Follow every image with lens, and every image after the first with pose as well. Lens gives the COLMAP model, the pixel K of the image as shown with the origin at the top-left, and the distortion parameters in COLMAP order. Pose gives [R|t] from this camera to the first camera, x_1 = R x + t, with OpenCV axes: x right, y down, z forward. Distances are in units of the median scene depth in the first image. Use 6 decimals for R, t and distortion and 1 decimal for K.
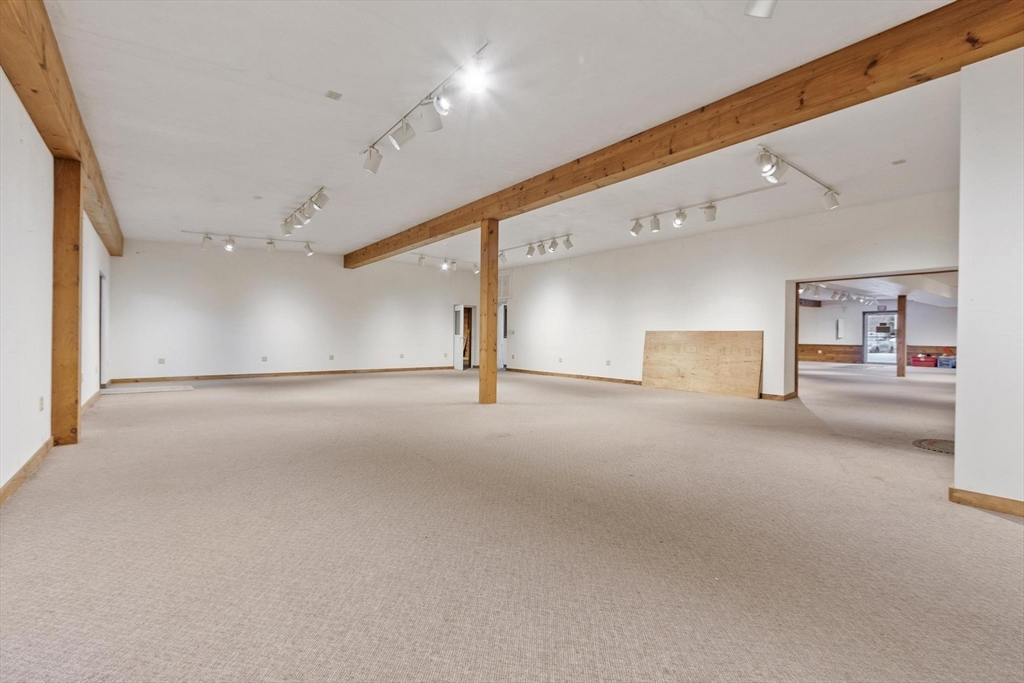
lens RADIAL K [[457.1, 0, 510.8], [0, 457.1, 339.3], [0, 0, 1]] dist [0.001096, 0.000335]
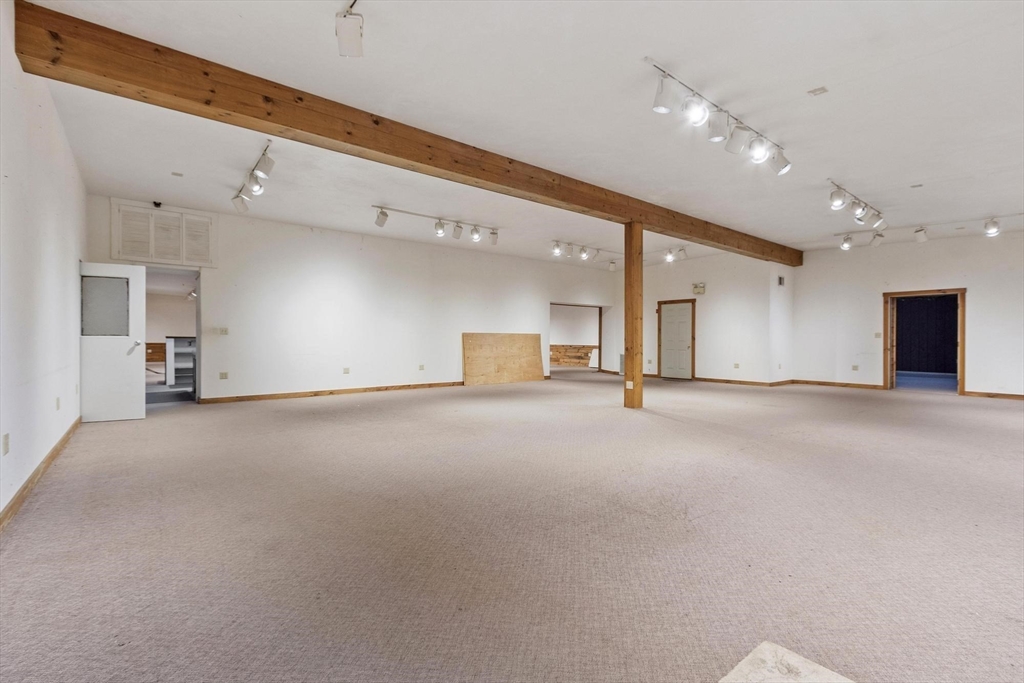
lens RADIAL K [[457.1, 0, 510.3], [0, 457.1, 341.6], [0, 0, 1]] dist [0.001096, 0.000335]
pose [[-0.014093, -0.005822, 0.999884, -0.814447], [0.009543, 0.999937, 0.005957, -0.003187], [-0.999855, 0.009626, -0.014037, 0.990584]]
